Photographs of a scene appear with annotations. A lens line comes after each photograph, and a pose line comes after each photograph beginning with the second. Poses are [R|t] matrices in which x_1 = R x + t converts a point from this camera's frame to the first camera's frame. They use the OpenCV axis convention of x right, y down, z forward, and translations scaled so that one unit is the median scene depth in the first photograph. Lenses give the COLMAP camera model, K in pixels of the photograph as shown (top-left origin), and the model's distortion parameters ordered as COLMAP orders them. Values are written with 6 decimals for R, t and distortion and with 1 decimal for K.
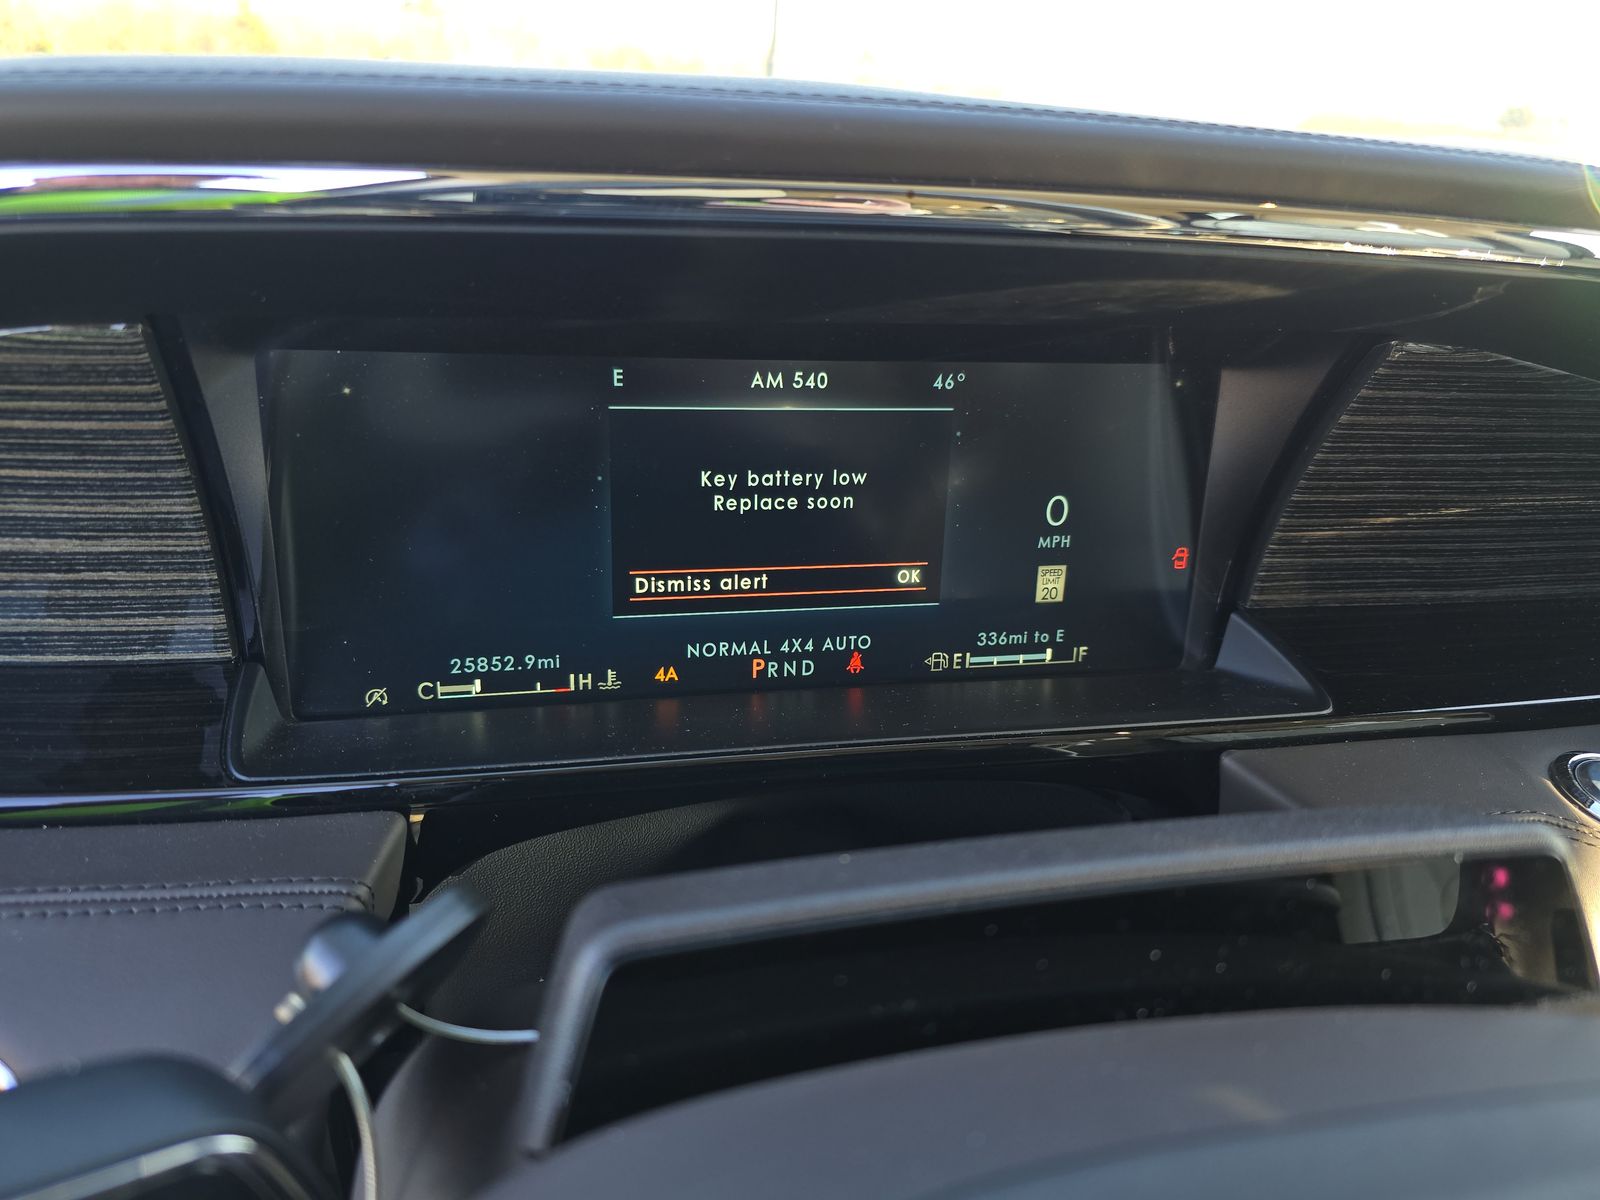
lens RADIAL K [[1216.2, 0, 800.0], [0, 1216.2, 600.0], [0, 0, 1]] dist [0.122920, -0.204744]
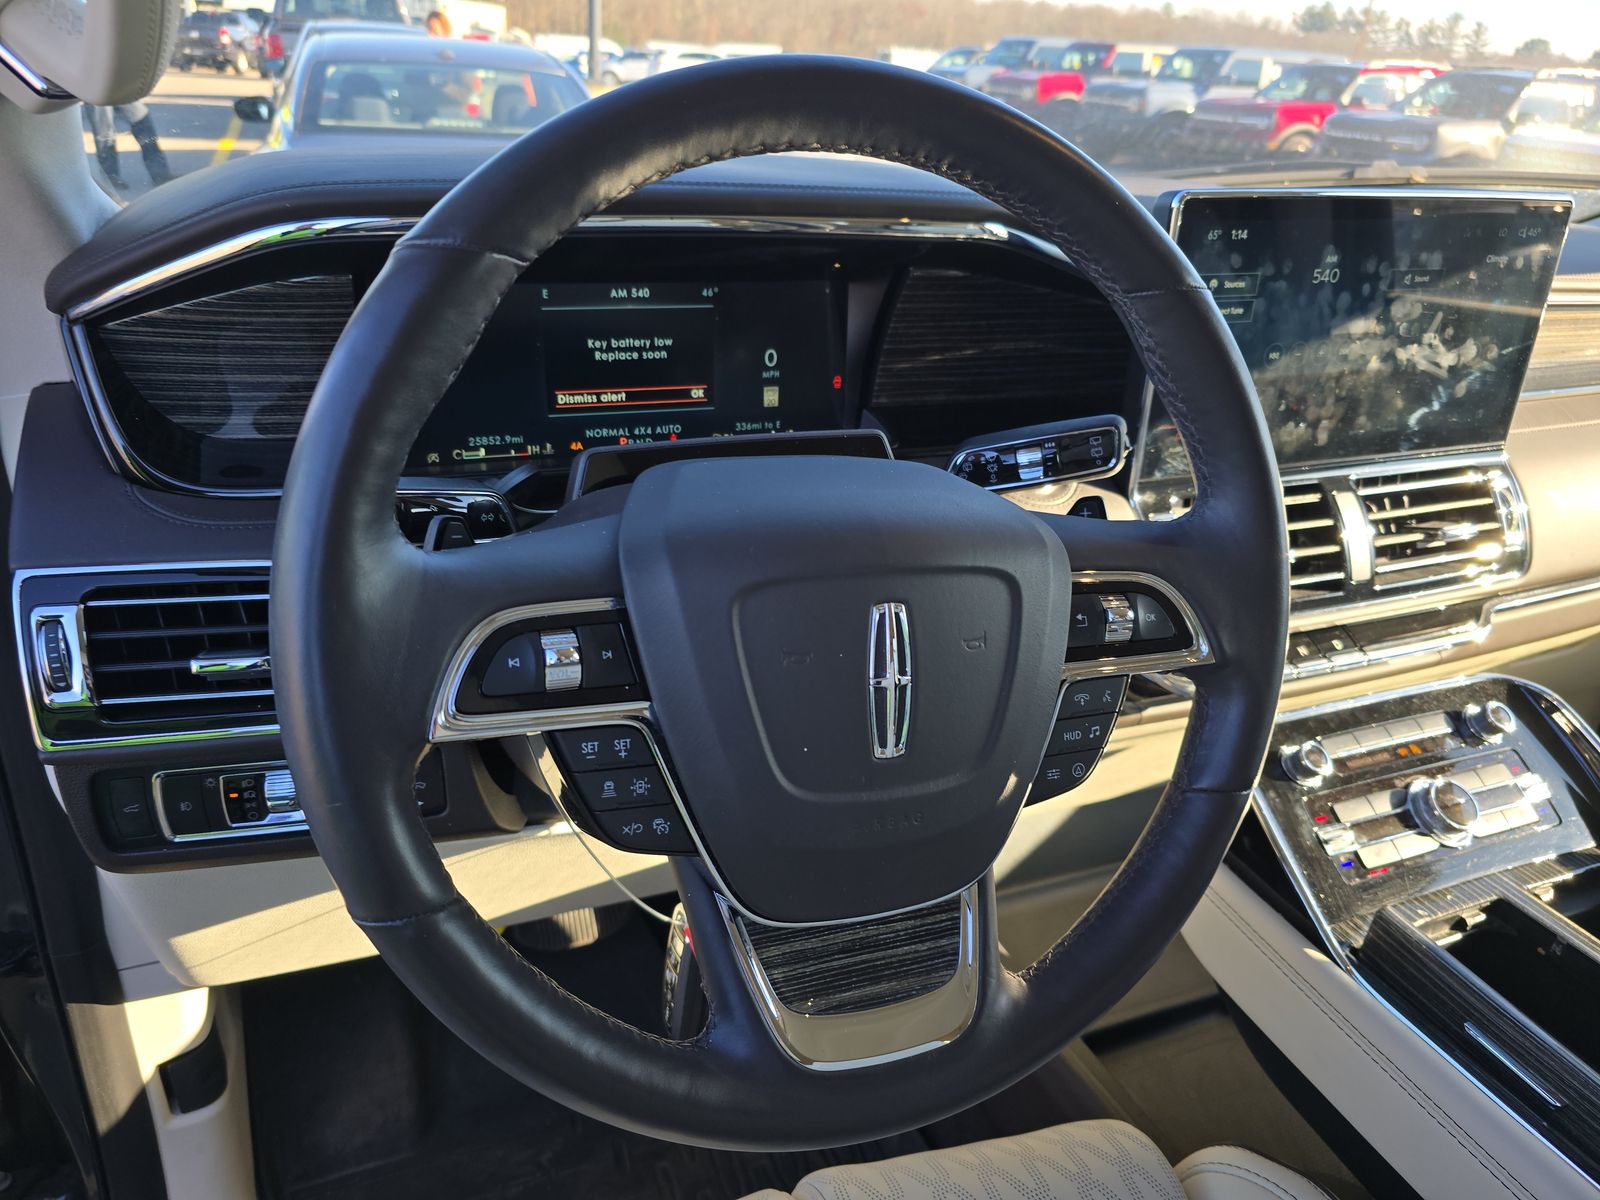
lens RADIAL K [[1216.2, 0, 800.0], [0, 1216.2, 600.0], [0, 0, 1]] dist [0.122920, -0.204744]
pose [[0.991997, -0.057440, 0.112437, 0.012962], [0.050269, 0.996579, 0.065605, 0.201041], [-0.115820, -0.059428, 0.991491, -1.043022]]
